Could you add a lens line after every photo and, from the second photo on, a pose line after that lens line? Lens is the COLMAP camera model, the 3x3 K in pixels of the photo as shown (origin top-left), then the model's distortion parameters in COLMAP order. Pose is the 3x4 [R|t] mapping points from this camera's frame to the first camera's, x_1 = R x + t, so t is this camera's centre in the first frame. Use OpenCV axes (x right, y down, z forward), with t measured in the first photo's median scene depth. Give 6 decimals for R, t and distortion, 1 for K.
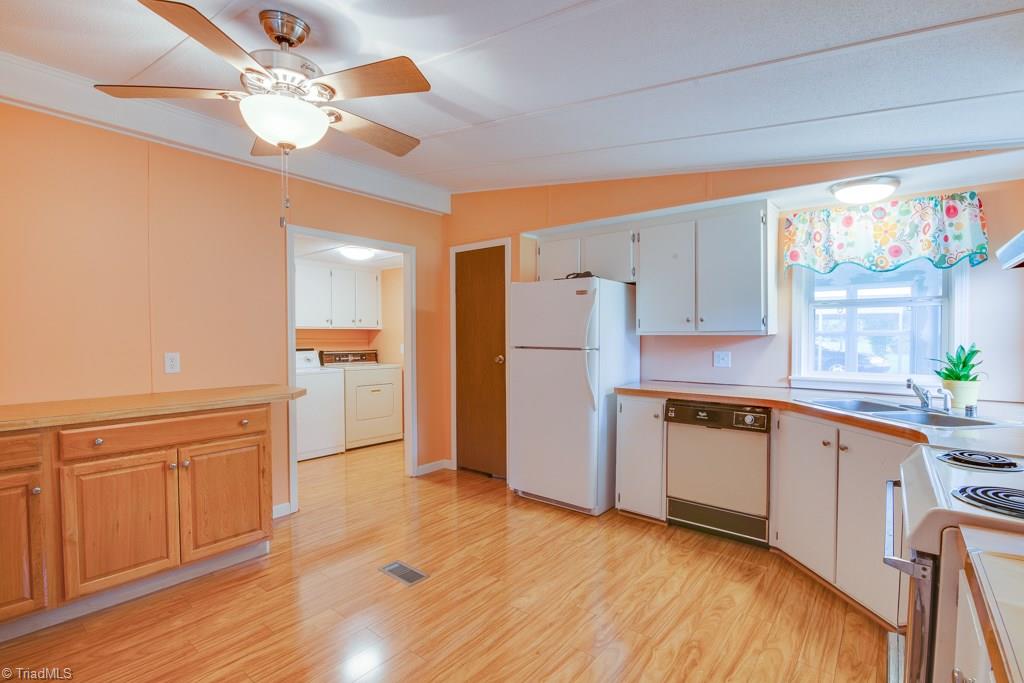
lens RADIAL K [[470.8, 0, 514.4], [0, 470.8, 343.6], [0, 0, 1]] dist [-0.020881, 0.000029]
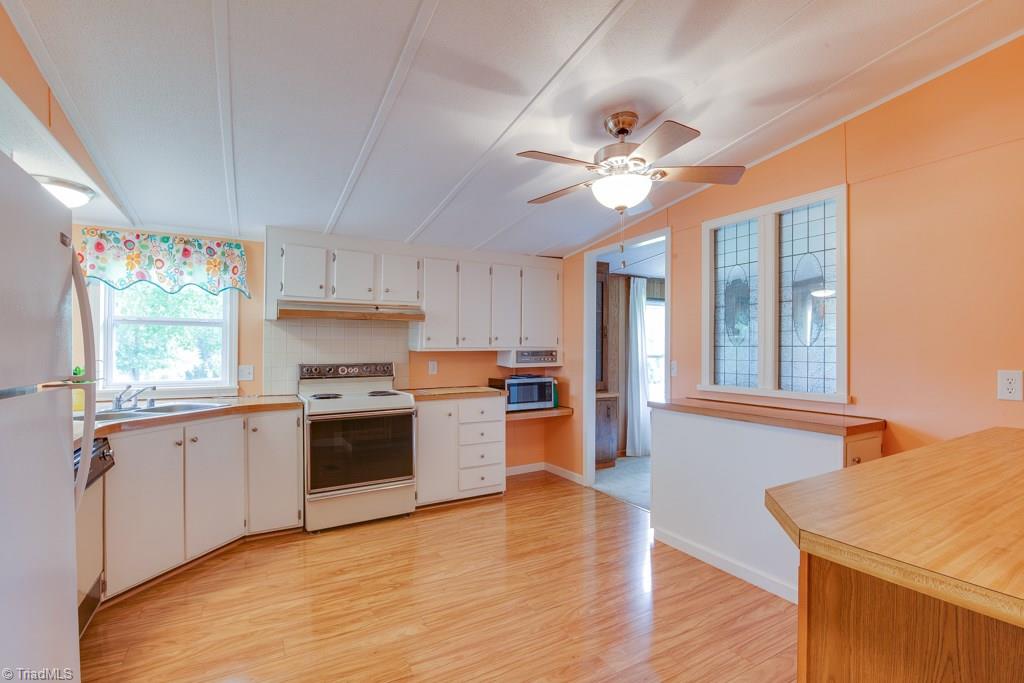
lens RADIAL K [[470.8, 0, 512.5], [0, 470.8, 341.6], [0, 0, 1]] dist [-0.020881, 0.000029]
pose [[-0.933011, 0.005883, 0.359800, -0.504939], [0.009667, 0.999915, 0.008719, -0.037925], [-0.359718, 0.011613, -0.932989, 1.774351]]
